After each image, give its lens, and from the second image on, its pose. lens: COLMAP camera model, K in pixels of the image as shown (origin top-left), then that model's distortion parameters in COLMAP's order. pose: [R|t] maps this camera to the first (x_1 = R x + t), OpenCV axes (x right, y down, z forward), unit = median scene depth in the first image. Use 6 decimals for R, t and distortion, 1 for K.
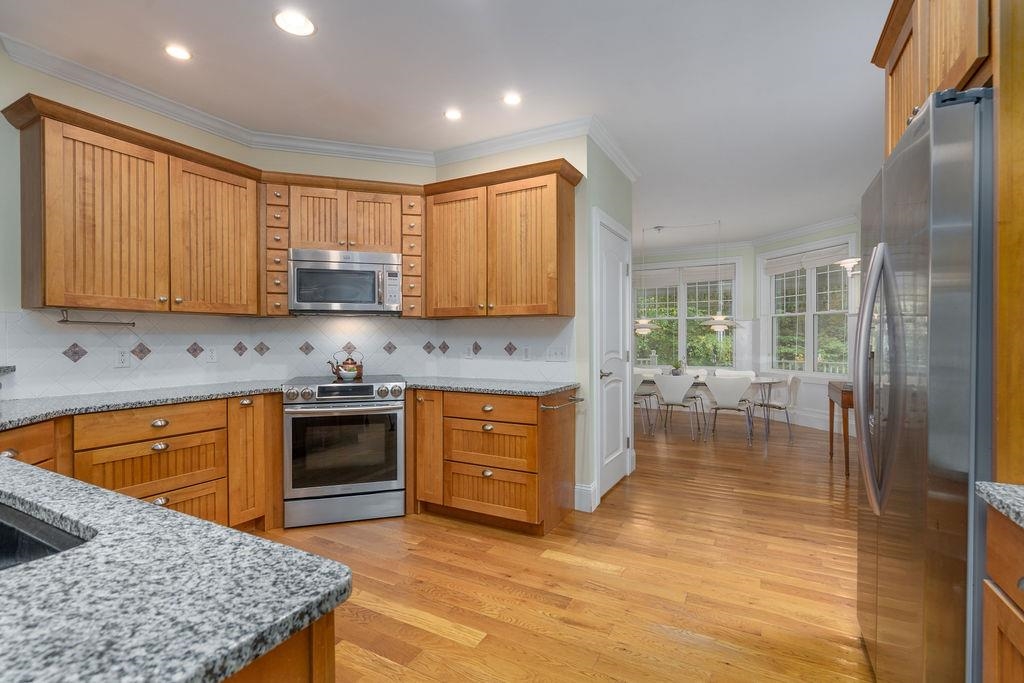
lens RADIAL K [[468.4, 0, 510.4], [0, 468.4, 343.3], [0, 0, 1]] dist [-0.002239, -0.000187]
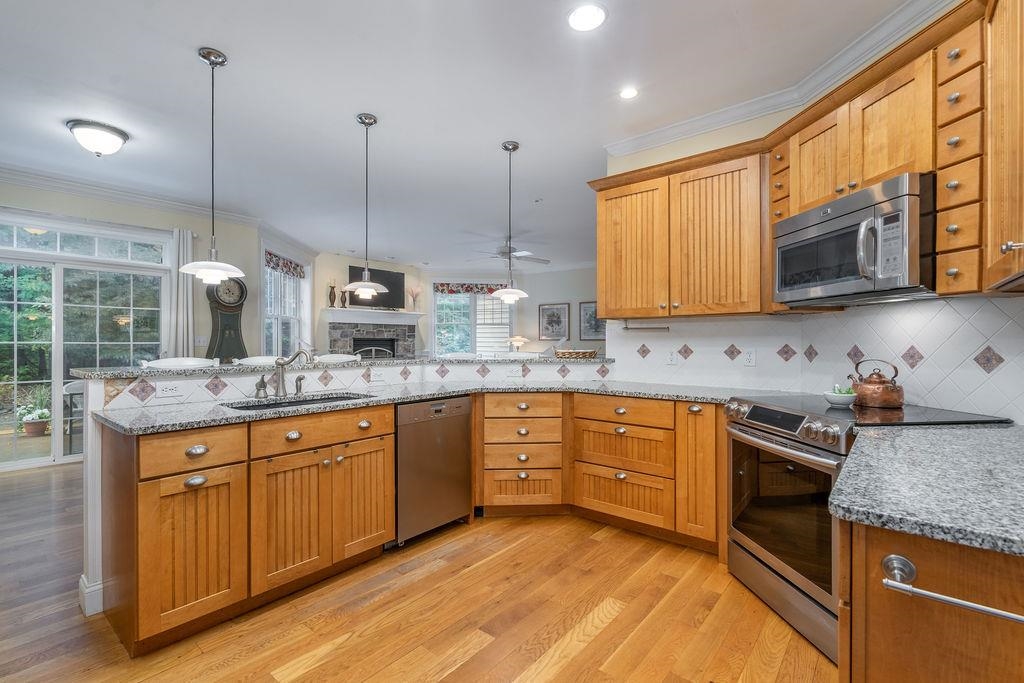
lens RADIAL K [[468.4, 0, 506.7], [0, 468.4, 340.9], [0, 0, 1]] dist [-0.002239, -0.000187]
pose [[-0.196804, 0.000075, -0.980443, 0.363546], [-0.009071, 0.999957, 0.001898, -0.006333], [0.980401, 0.009267, -0.196795, 0.702153]]
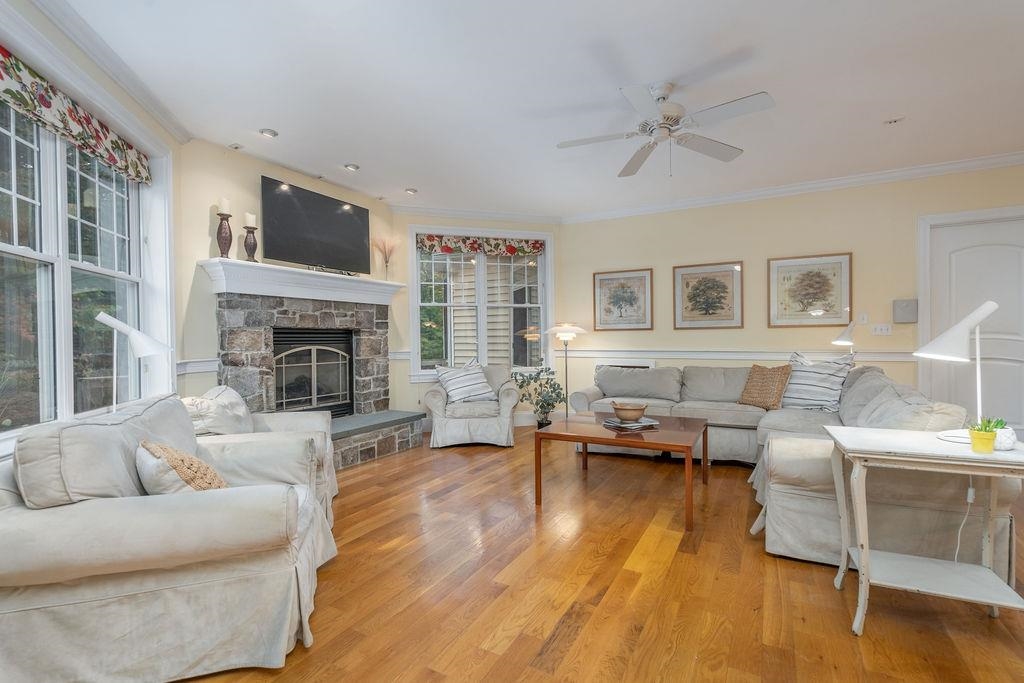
lens RADIAL K [[468.4, 0, 511.1], [0, 468.4, 341.3], [0, 0, 1]] dist [-0.002239, -0.000187]
pose [[-0.003172, 0.006823, -0.999972, -0.759129], [0.003532, 0.999971, 0.006812, 0.021813], [0.999989, -0.003510, -0.003196, 0.000795]]
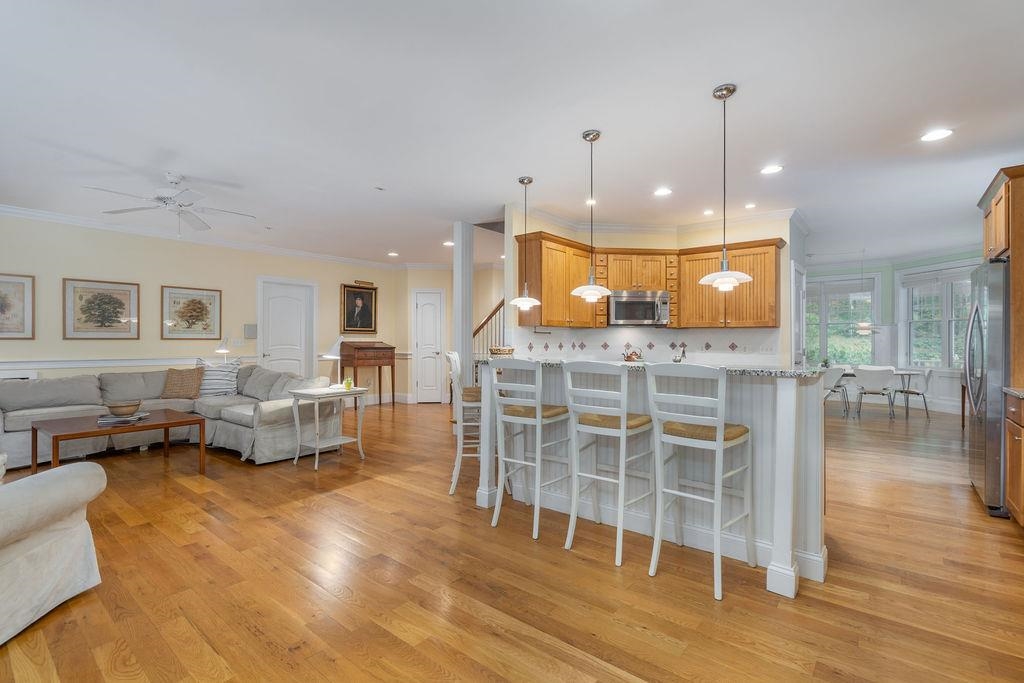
lens RADIAL K [[468.4, 0, 511.6], [0, 468.4, 339.4], [0, 0, 1]] dist [-0.002239, -0.000187]
pose [[0.984097, 0.001076, -0.177626, -0.515530], [-0.002871, 0.999947, -0.009849, 0.004680], [0.177606, 0.010202, 0.984049, -0.817347]]
